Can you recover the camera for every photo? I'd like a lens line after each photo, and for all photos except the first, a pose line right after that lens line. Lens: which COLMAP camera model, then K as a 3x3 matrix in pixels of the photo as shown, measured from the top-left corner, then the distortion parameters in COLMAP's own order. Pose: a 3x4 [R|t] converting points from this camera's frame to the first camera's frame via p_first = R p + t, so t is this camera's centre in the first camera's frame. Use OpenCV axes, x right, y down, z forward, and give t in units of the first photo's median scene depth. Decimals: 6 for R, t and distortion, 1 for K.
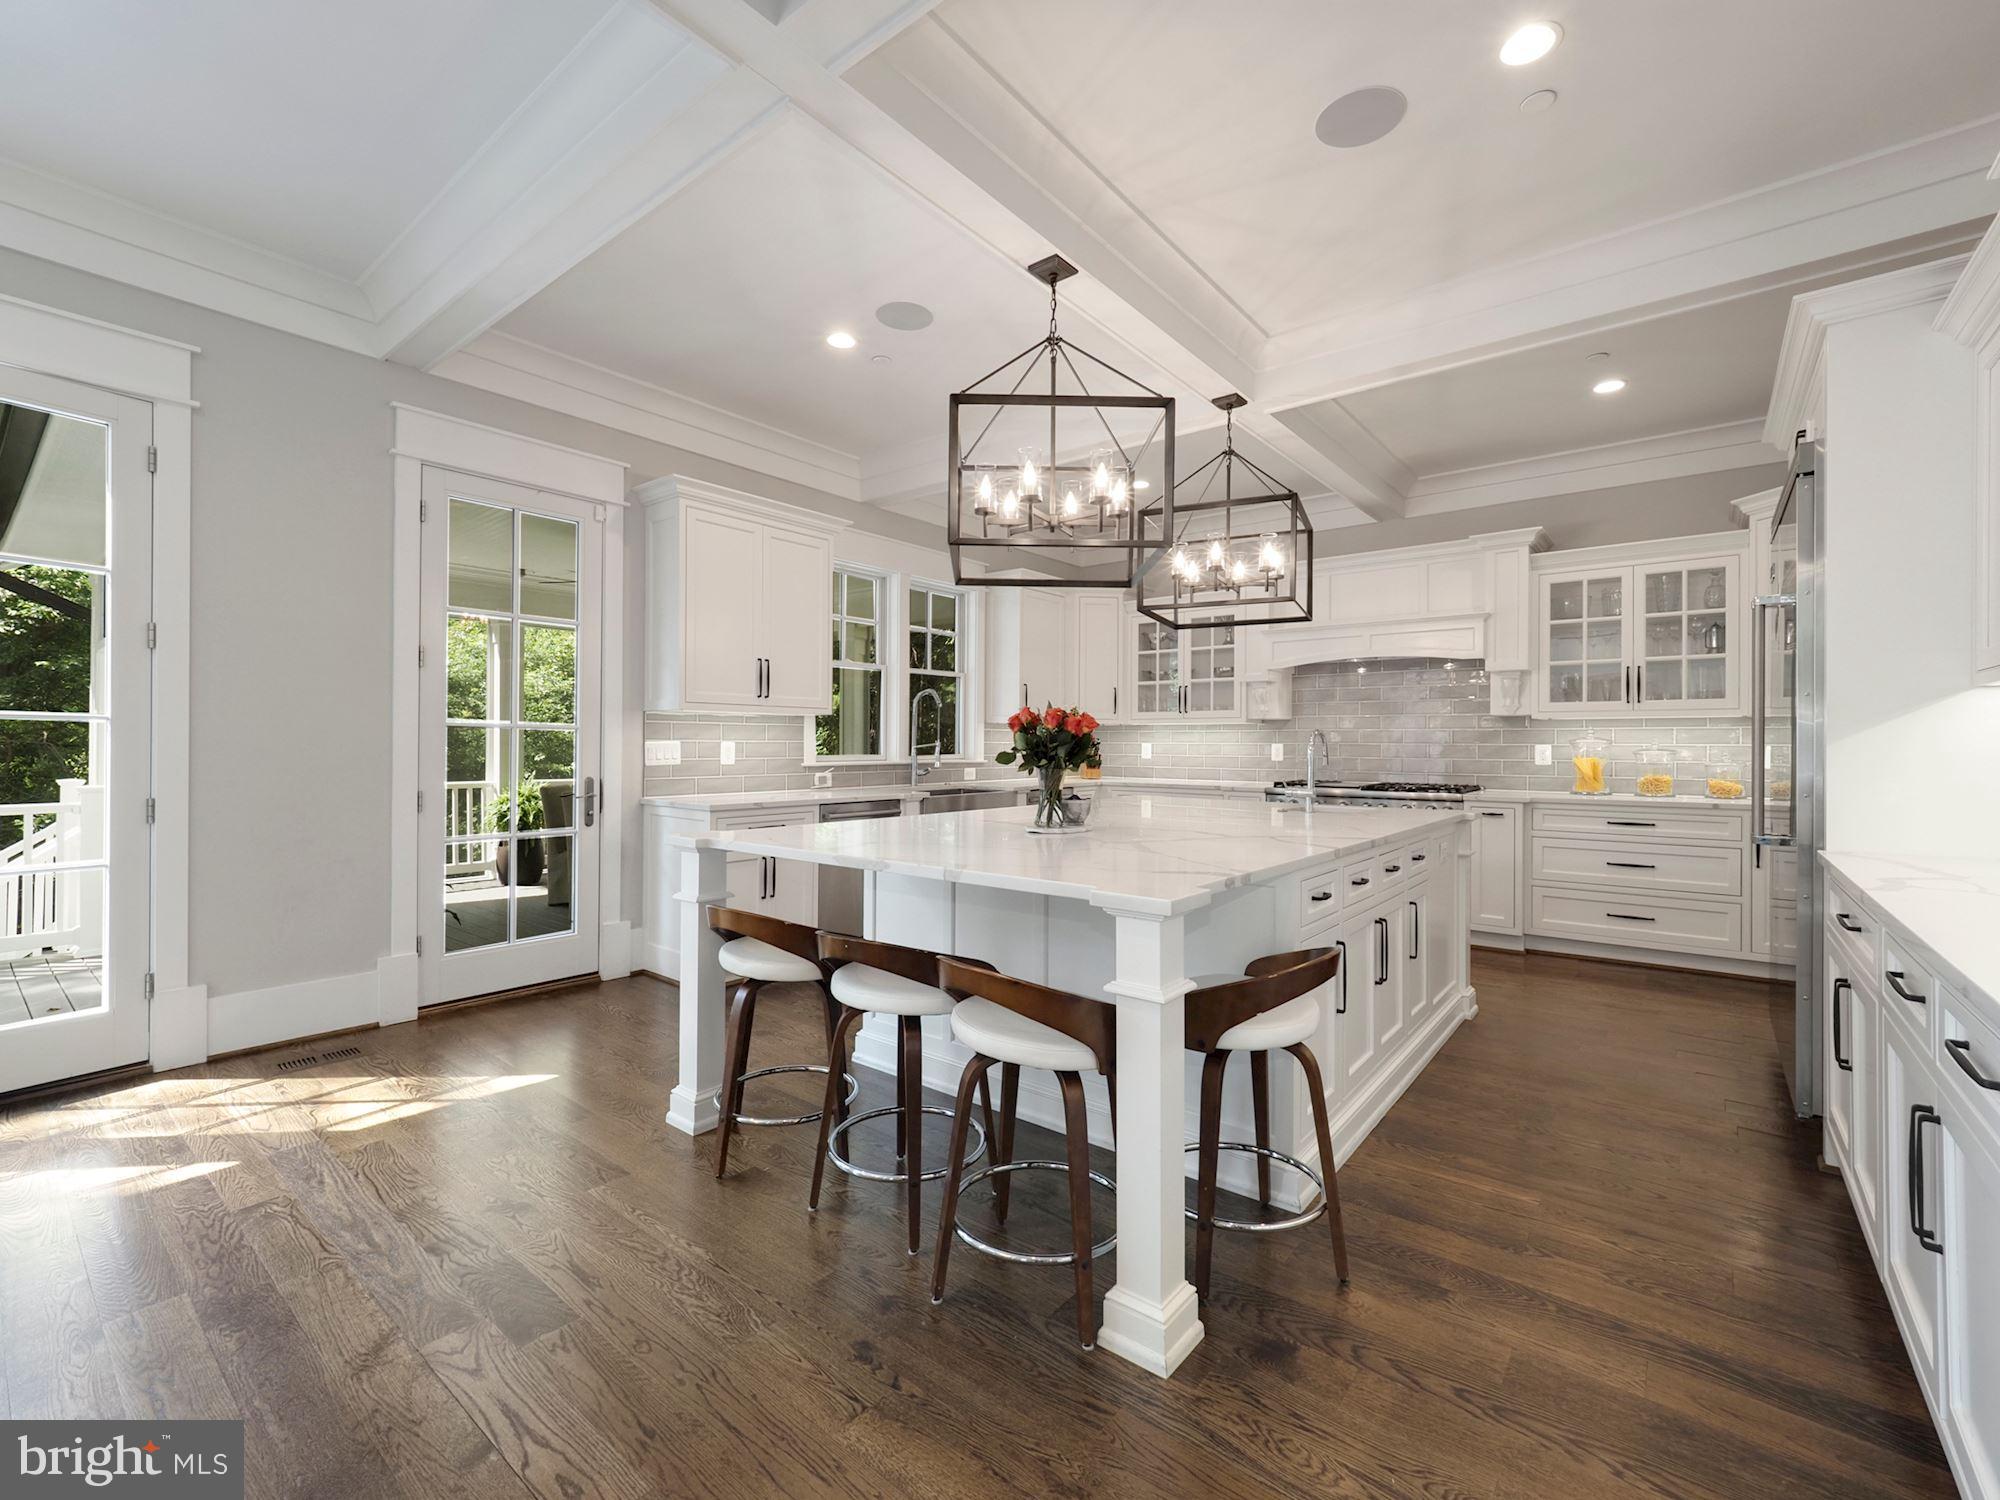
lens RADIAL K [[864.2, 0, 1016.0], [0, 864.2, 744.6], [0, 0, 1]] dist [0.000573, -0.000385]
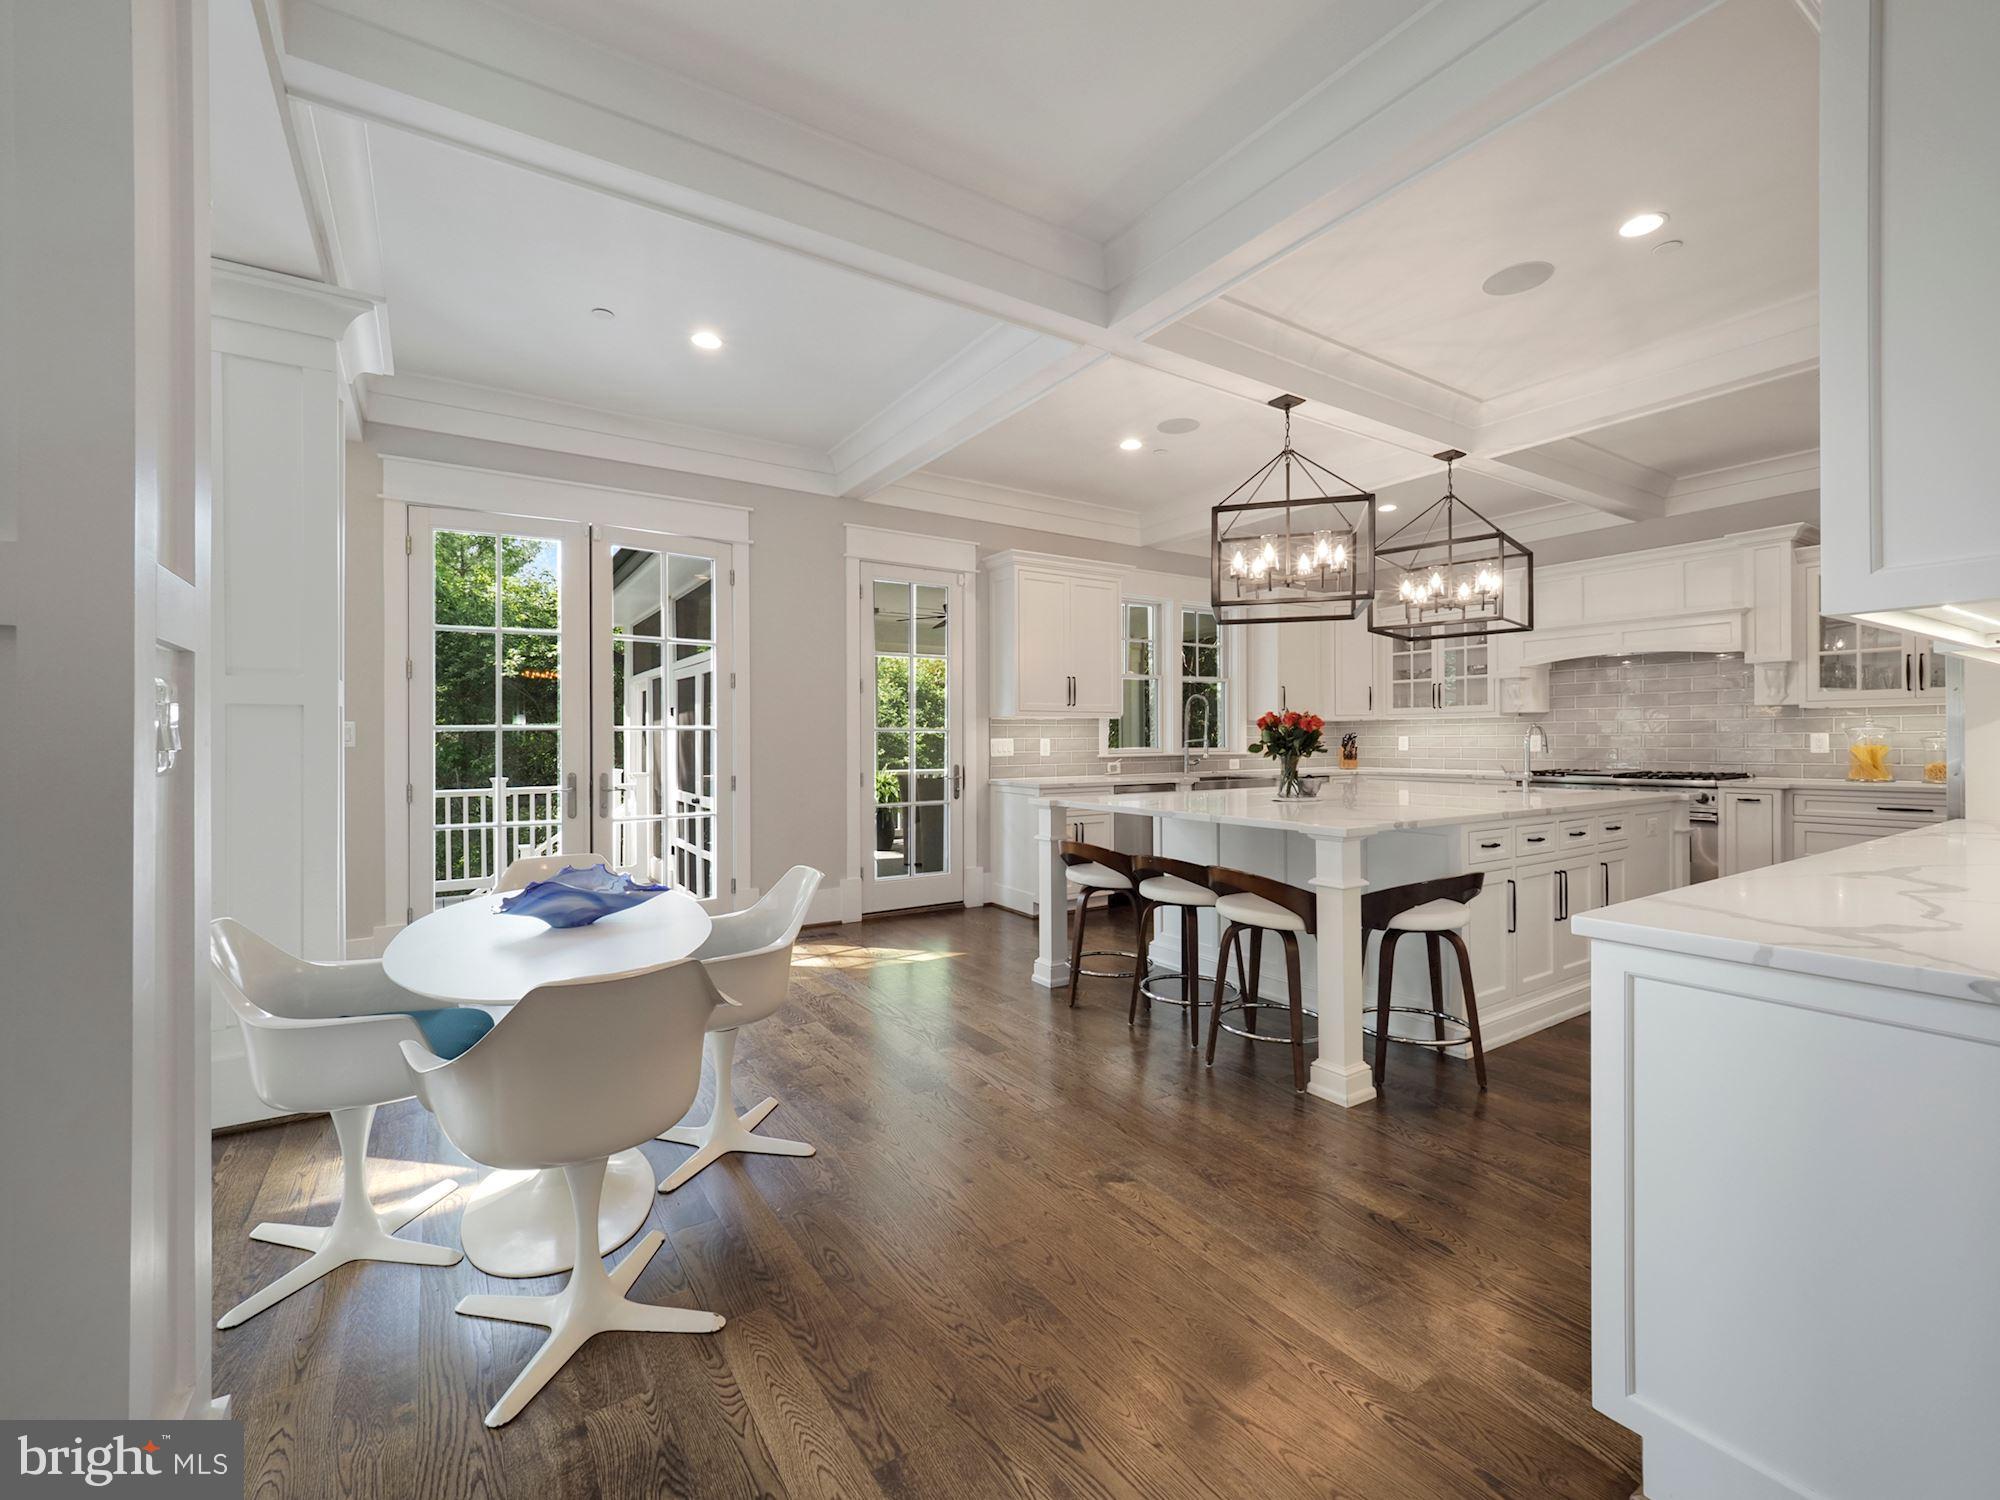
lens RADIAL K [[864.2, 0, 986.6], [0, 864.2, 743.4], [0, 0, 1]] dist [0.000573, -0.000385]
pose [[0.943015, -0.009371, -0.332617, 0.033936], [0.010356, 0.999946, 0.001188, 0.001061], [0.332588, -0.004565, 0.943061, -0.375160]]
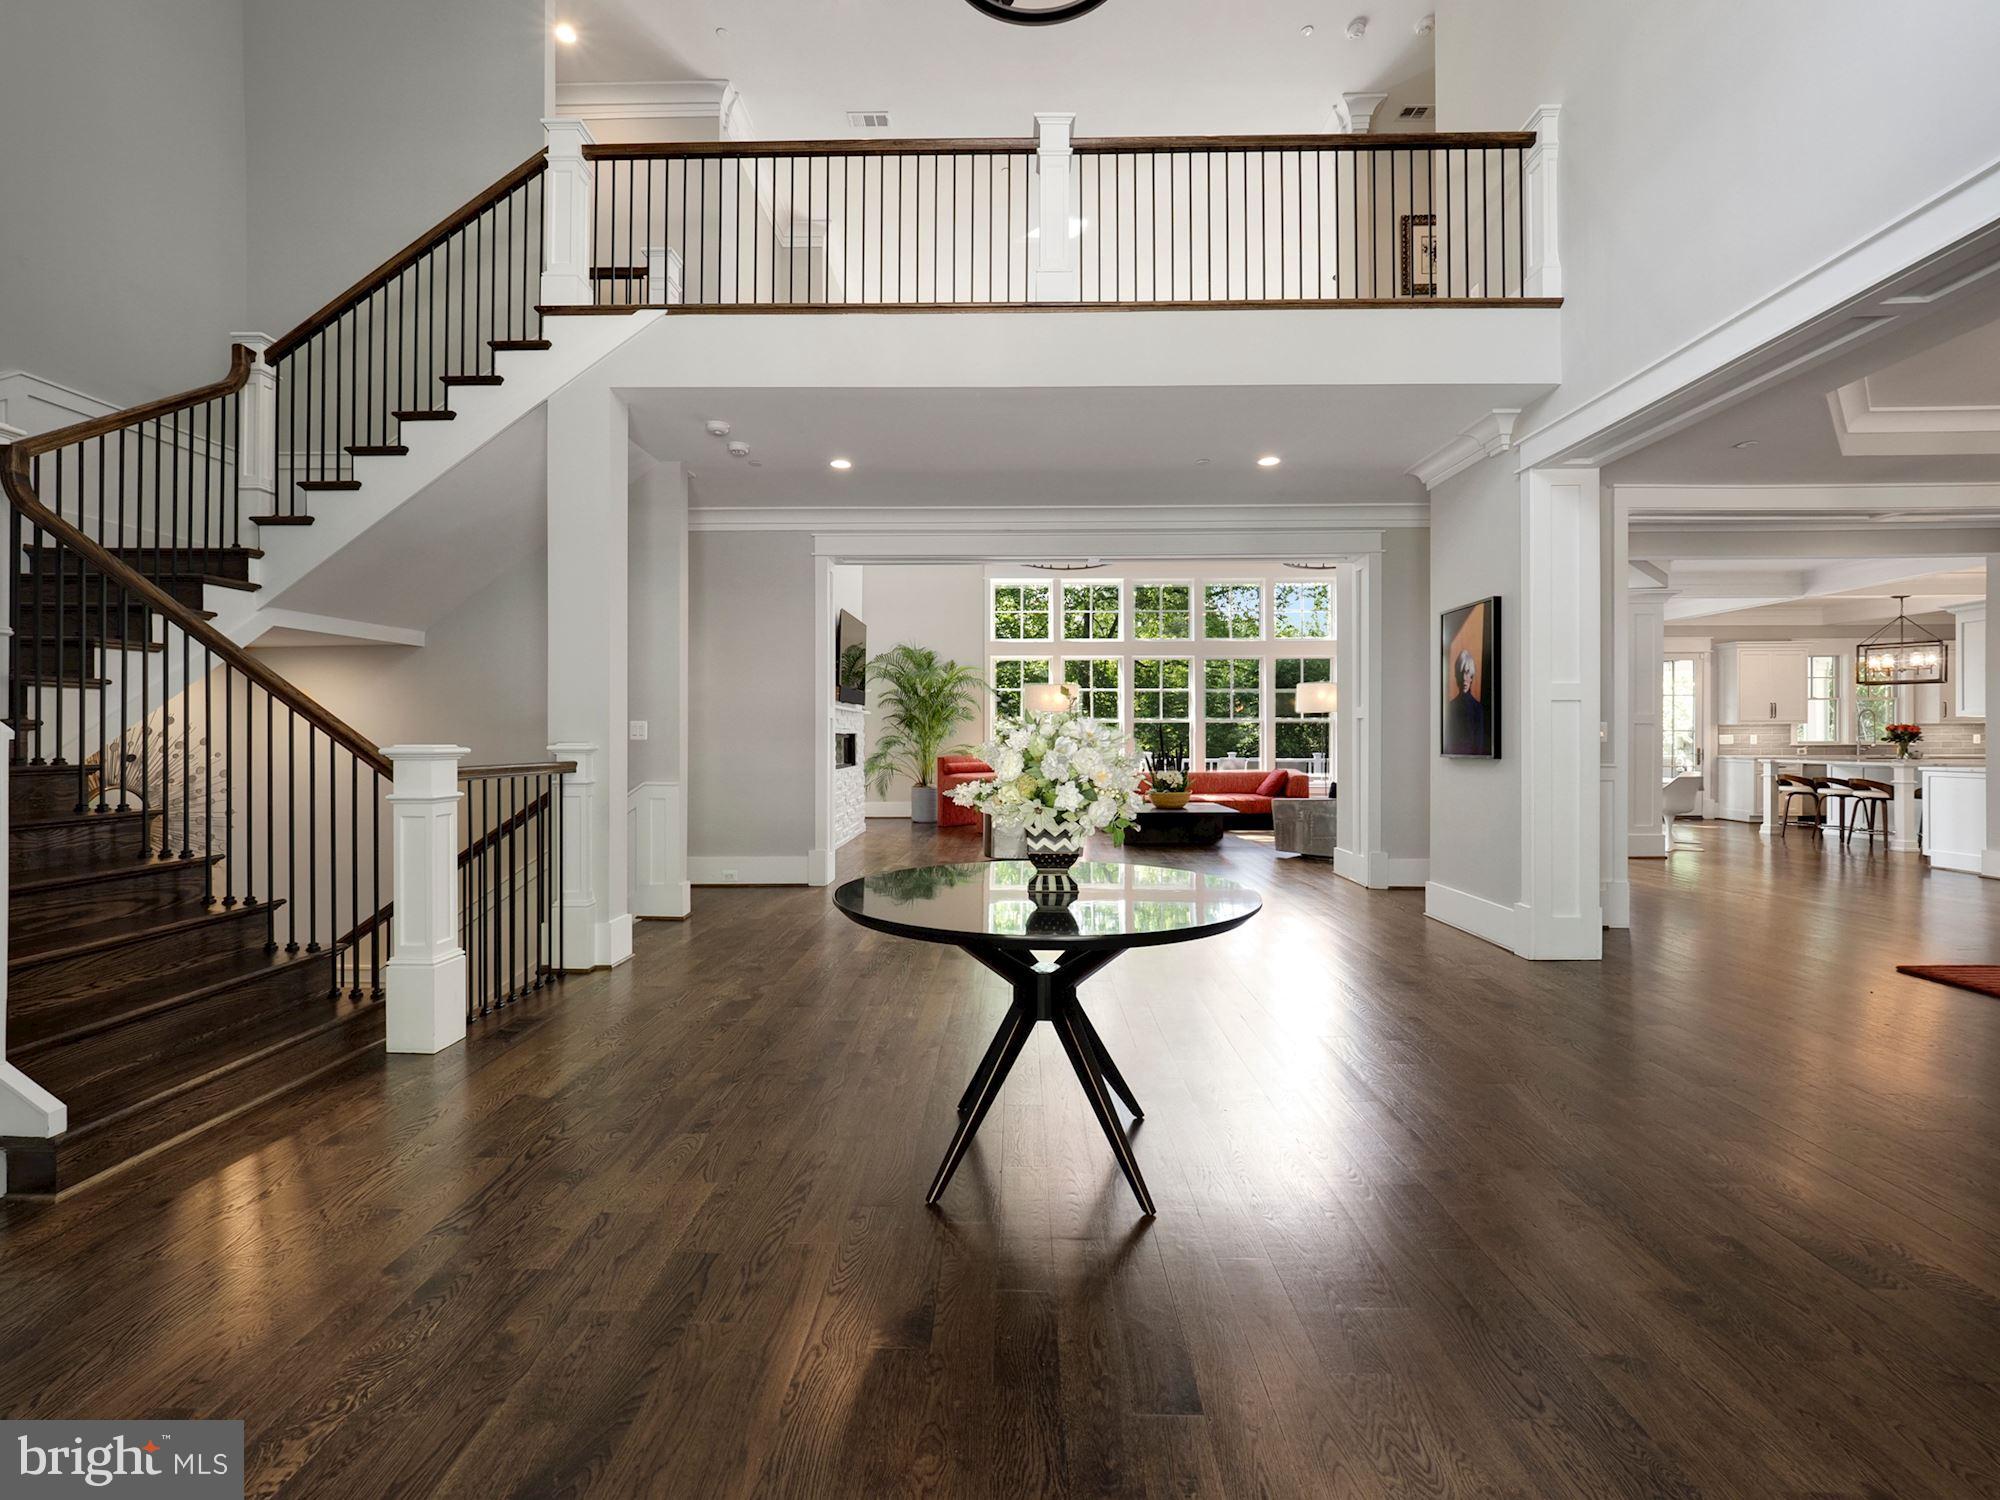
lens RADIAL K [[864.2, 0, 1010.2], [0, 864.2, 735.8], [0, 0, 1]] dist [0.000573, -0.000385]
pose [[0.599536, -0.008553, -0.800302, 0.498502], [0.002979, 0.999960, -0.008455, 0.017175], [0.800342, 0.002685, 0.599537, -2.912030]]
